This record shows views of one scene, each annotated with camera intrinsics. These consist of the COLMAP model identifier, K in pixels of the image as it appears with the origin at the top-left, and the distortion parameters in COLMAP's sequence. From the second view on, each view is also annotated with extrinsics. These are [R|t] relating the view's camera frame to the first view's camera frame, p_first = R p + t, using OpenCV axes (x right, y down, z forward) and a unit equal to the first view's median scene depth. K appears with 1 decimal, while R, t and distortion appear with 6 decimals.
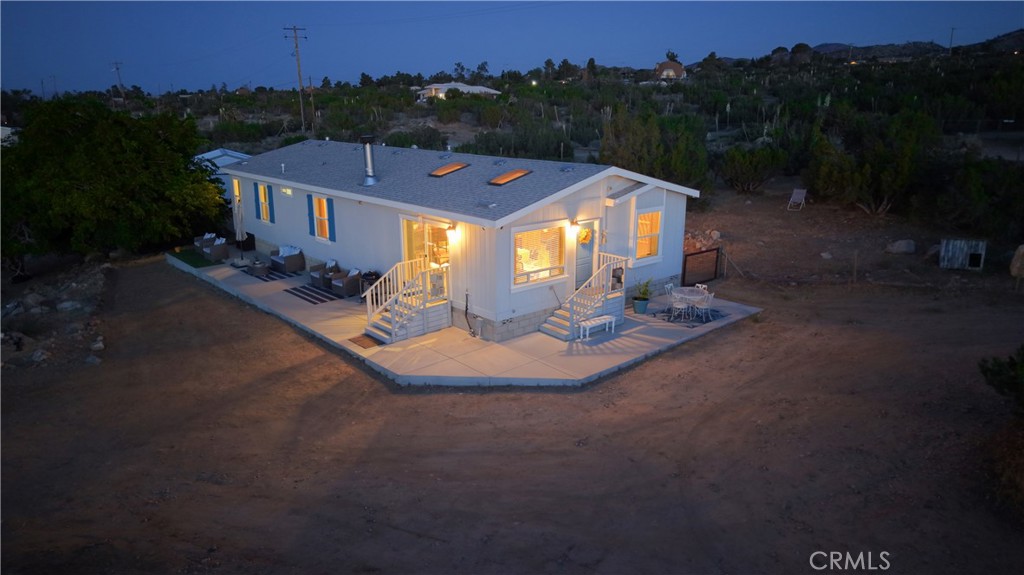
lens RADIAL K [[685.1, 0, 509.8], [0, 685.1, 284.5], [0, 0, 1]] dist [0.040822, -0.049406]
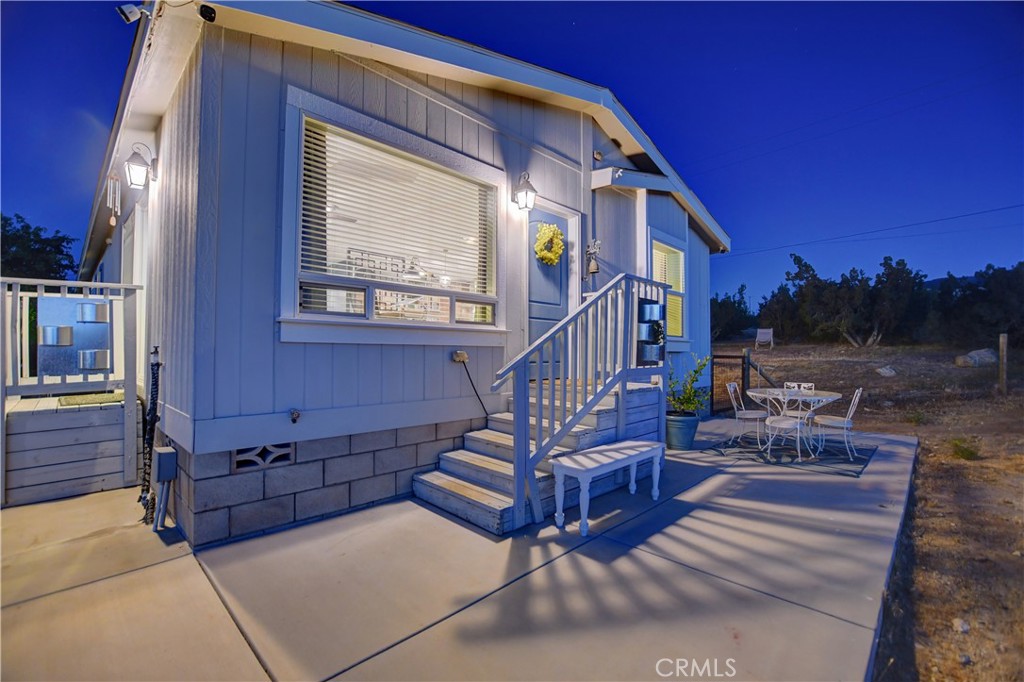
lens RADIAL K [[452.8, 0, 509.3], [0, 452.8, 343.8], [0, 0, 1]] dist [-0.035970, 0.005459]
pose [[0.997106, 0.005519, 0.075828, 0.069528], [0.015000, 0.963476, -0.267375, 0.056718], [-0.074534, 0.267738, 0.960604, 0.790046]]
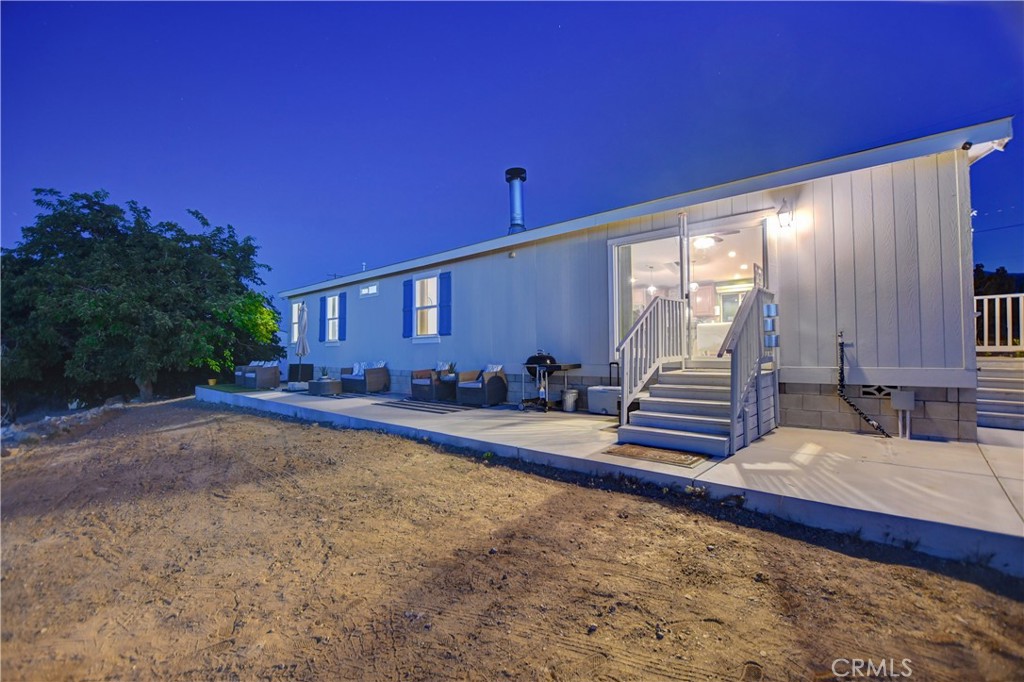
lens RADIAL K [[452.8, 0, 507.5], [0, 452.8, 343.3], [0, 0, 1]] dist [-0.035970, 0.005459]
pose [[0.994697, -0.001611, 0.102833, -0.308045], [0.029998, 0.960945, -0.275108, 0.086774], [-0.098374, 0.276734, 0.955898, 0.724908]]
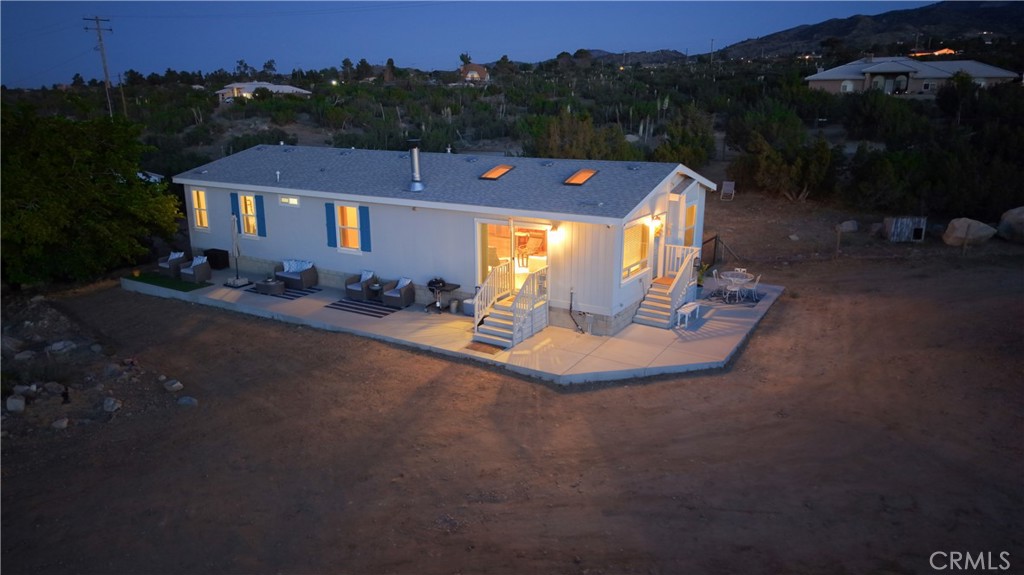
lens RADIAL K [[685.1, 0, 509.8], [0, 685.1, 288.0], [0, 0, 1]] dist [0.040822, -0.049406]
pose [[0.954819, -0.076701, 0.287119, -0.436273], [0.075696, 0.997024, 0.014616, -0.014340], [-0.287385, 0.007778, 0.957783, 0.046301]]
